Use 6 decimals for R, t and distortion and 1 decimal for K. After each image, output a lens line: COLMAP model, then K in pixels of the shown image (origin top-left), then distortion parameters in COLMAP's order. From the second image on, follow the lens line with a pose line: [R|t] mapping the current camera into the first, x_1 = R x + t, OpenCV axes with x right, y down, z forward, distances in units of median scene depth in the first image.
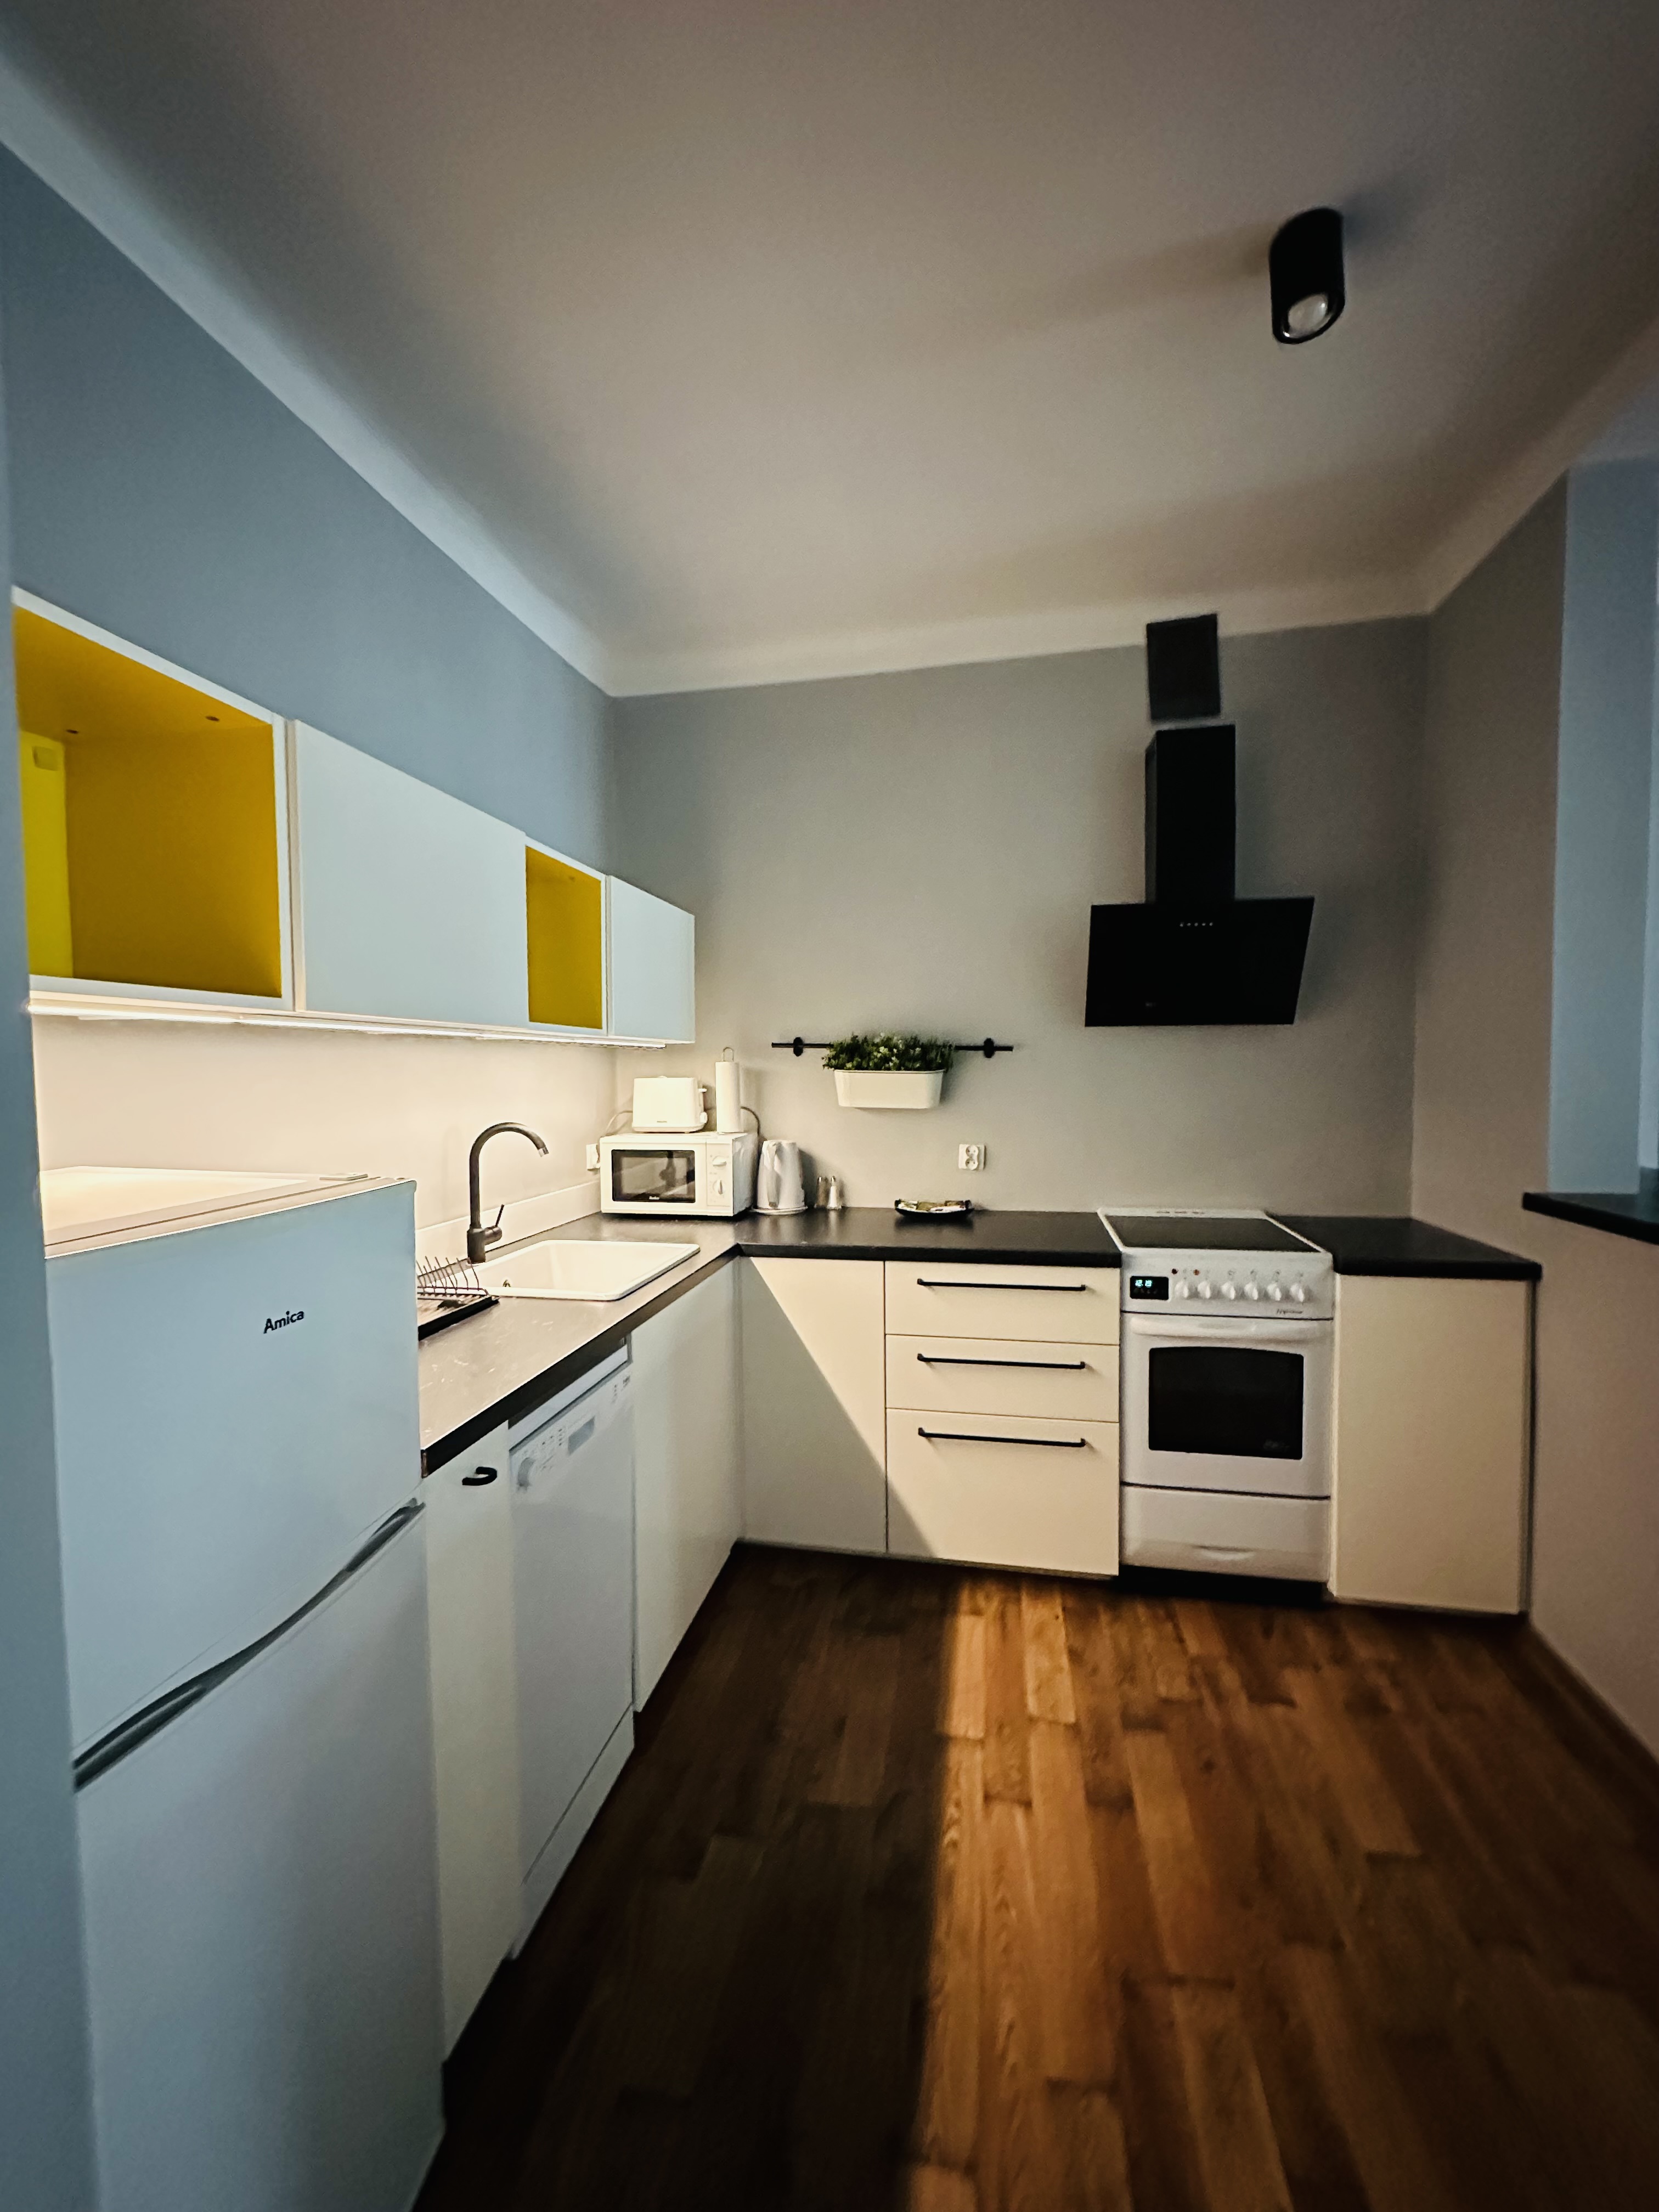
lens RADIAL K [[885.5, 0, 833.8], [0, 885.5, 1096.1], [0, 0, 1]] dist [-0.054614, 0.033708]
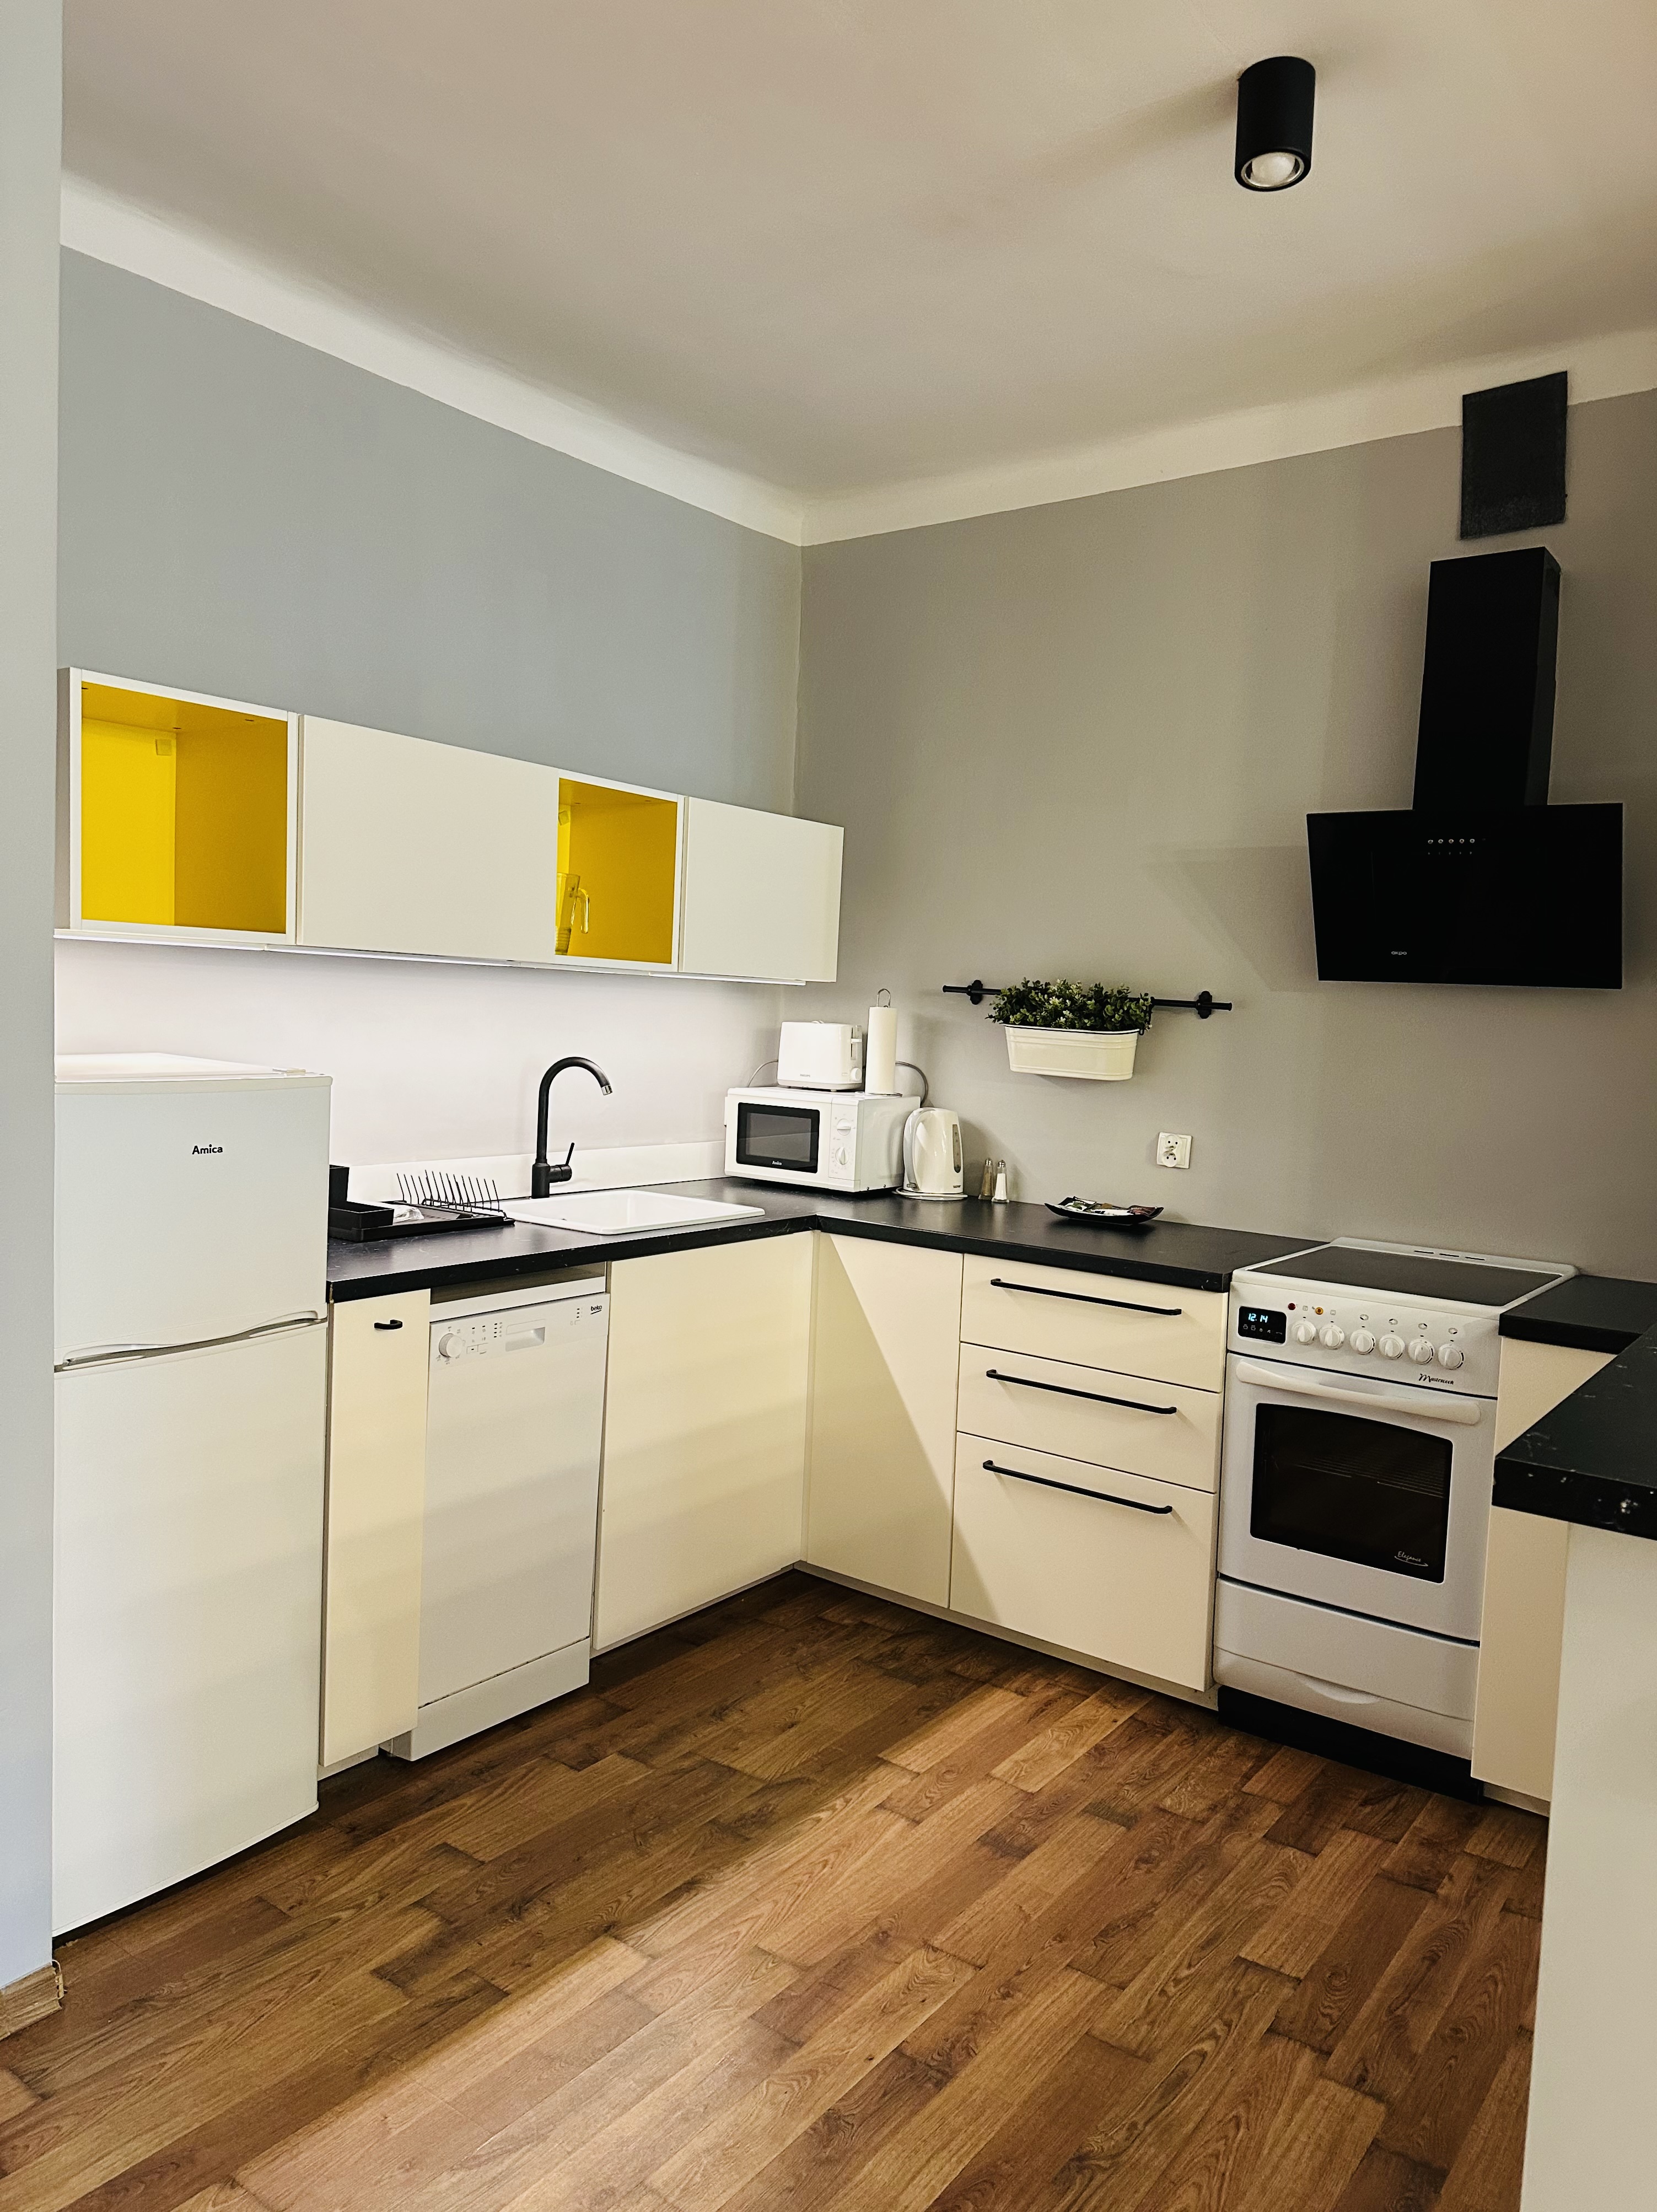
lens RADIAL K [[1530.5, 0, 828.5], [0, 1530.5, 1106.0], [0, 0, 1]] dist [-0.027508, -0.001584]
pose [[0.894294, 0.074450, -0.441243, 0.522886], [-0.064559, 0.997212, 0.037410, 0.002531], [0.442798, -0.004969, 0.896607, -0.318146]]
